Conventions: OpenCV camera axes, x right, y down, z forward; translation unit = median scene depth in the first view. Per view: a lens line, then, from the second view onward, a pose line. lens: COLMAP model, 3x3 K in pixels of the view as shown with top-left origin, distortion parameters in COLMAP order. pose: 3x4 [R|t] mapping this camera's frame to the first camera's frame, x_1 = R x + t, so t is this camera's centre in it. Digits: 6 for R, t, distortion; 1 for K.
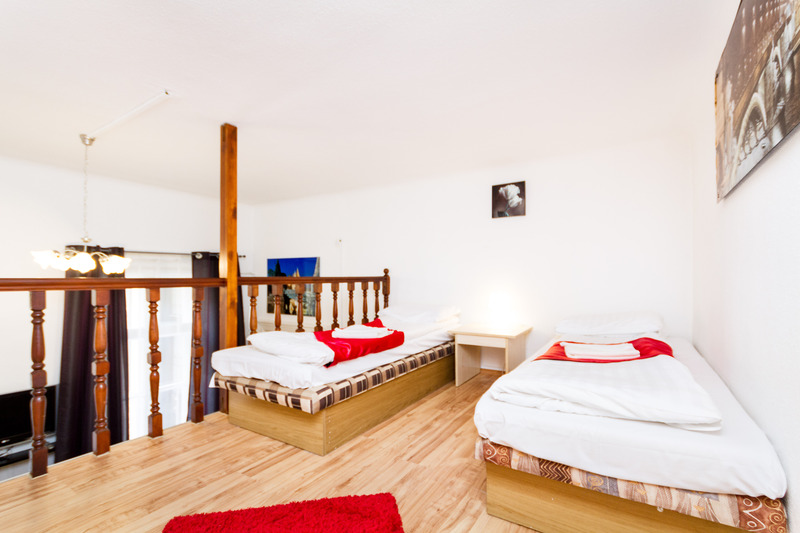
lens RADIAL K [[368.0, 0, 403.3], [0, 368.0, 268.9], [0, 0, 1]] dist [-0.005765, -0.000511]
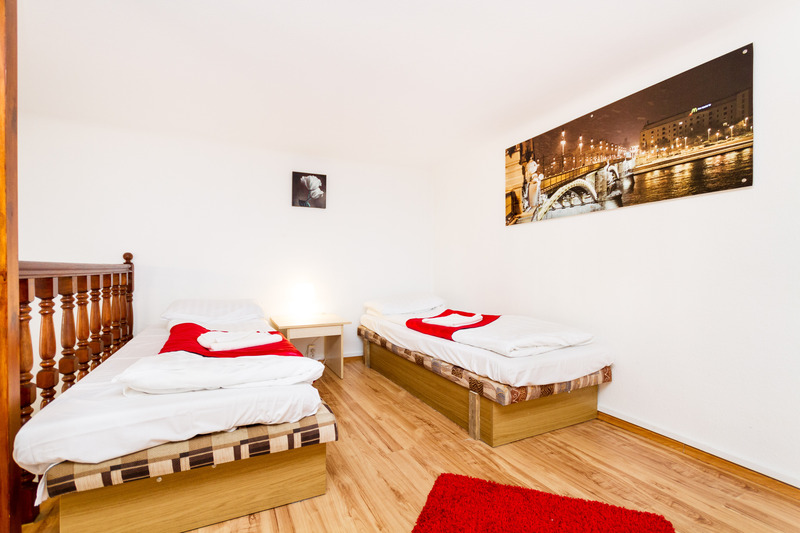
lens RADIAL K [[368.0, 0, 404.4], [0, 368.0, 270.3], [0, 0, 1]] dist [-0.005765, -0.000511]
pose [[0.508574, 0.006267, 0.860995, -0.759800], [-0.027520, 0.999581, 0.008980, 0.024821], [-0.860578, -0.028262, 0.508533, 0.448482]]
